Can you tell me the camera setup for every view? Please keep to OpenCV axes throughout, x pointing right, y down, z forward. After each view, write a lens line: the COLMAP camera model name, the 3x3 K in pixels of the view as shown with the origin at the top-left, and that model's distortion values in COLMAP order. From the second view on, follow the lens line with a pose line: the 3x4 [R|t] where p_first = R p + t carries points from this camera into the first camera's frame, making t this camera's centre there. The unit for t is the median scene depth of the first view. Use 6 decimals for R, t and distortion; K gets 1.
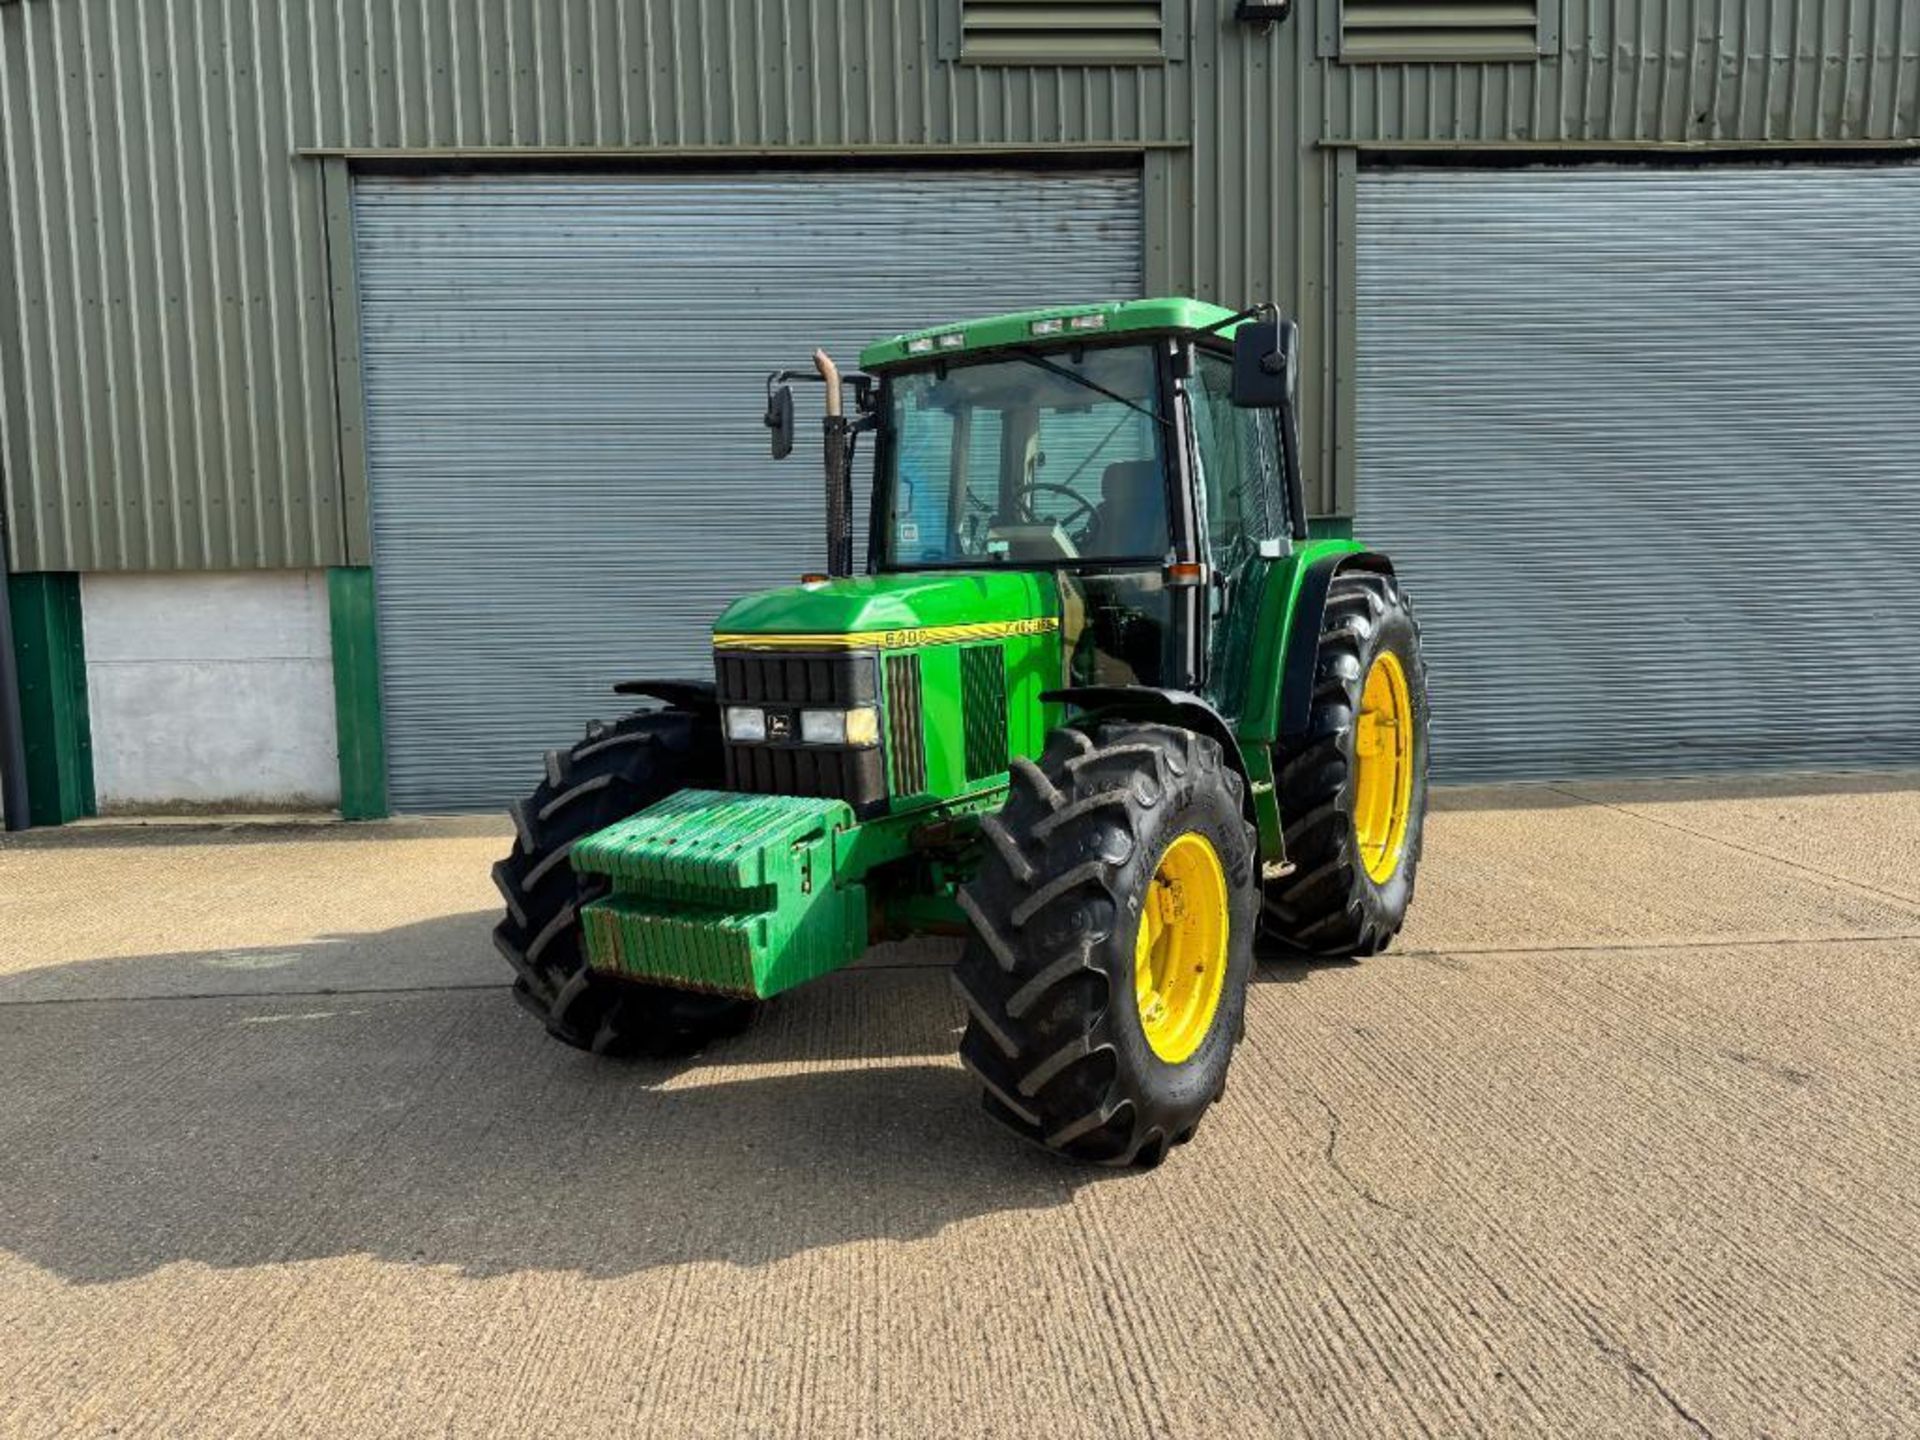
lens RADIAL K [[1260.4, 0, 934.2], [0, 1260.4, 654.9], [0, 0, 1]] dist [0.004602, -0.004181]
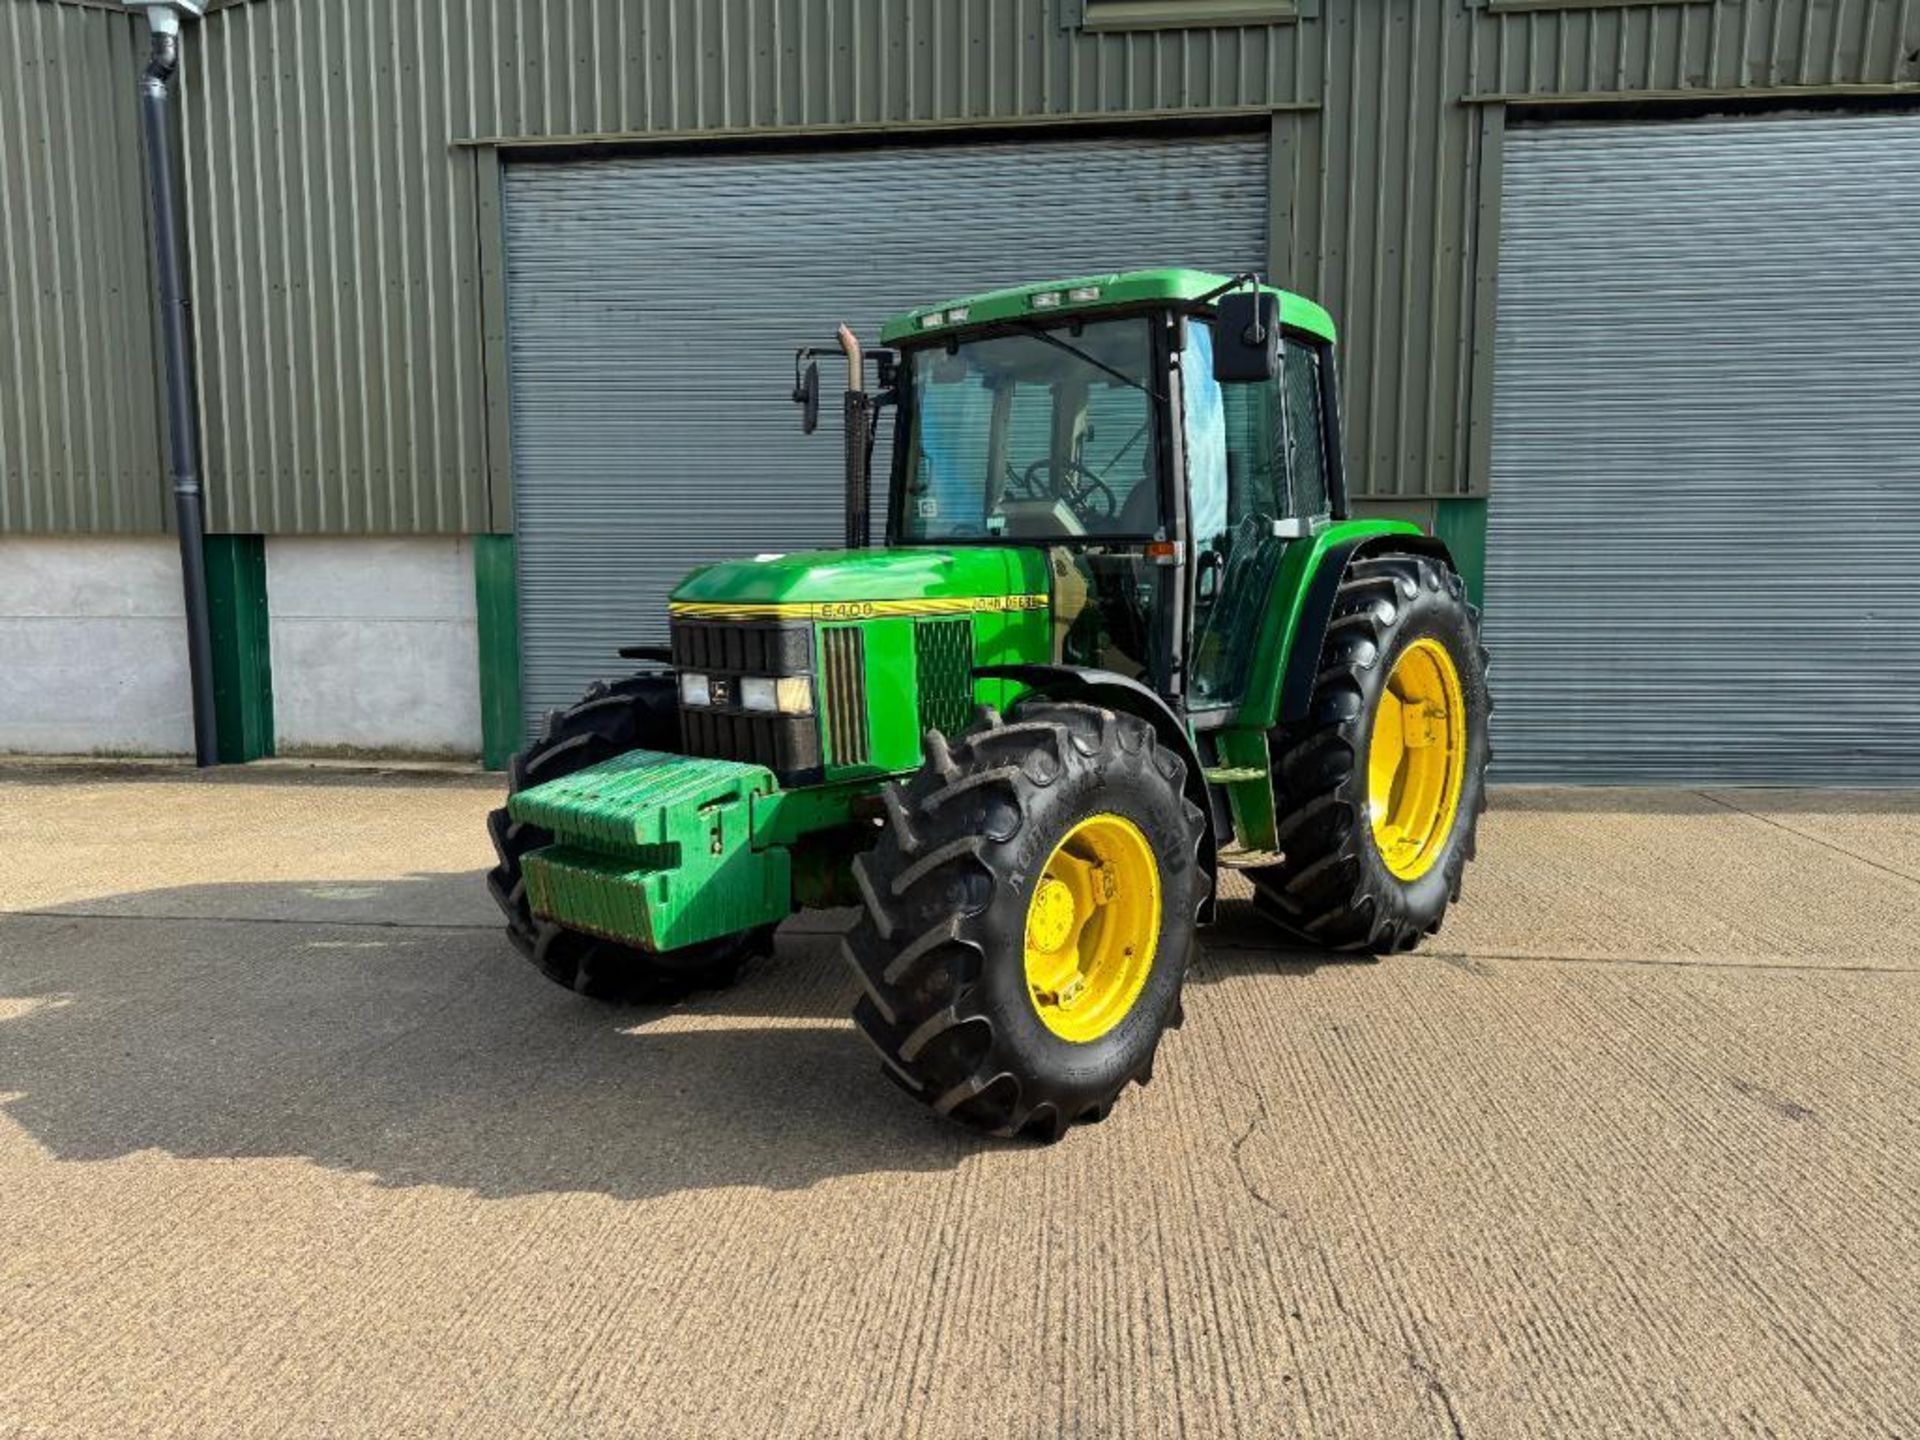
lens RADIAL K [[1257.5, 0, 930.8], [0, 1257.5, 657.0], [0, 0, 1]] dist [0.004947, -0.004587]
pose [[0.988296, 0.030077, -0.149554, 0.174539], [-0.026856, 0.999363, 0.023510, -0.001197], [0.150166, -0.019219, 0.988474, 0.003616]]
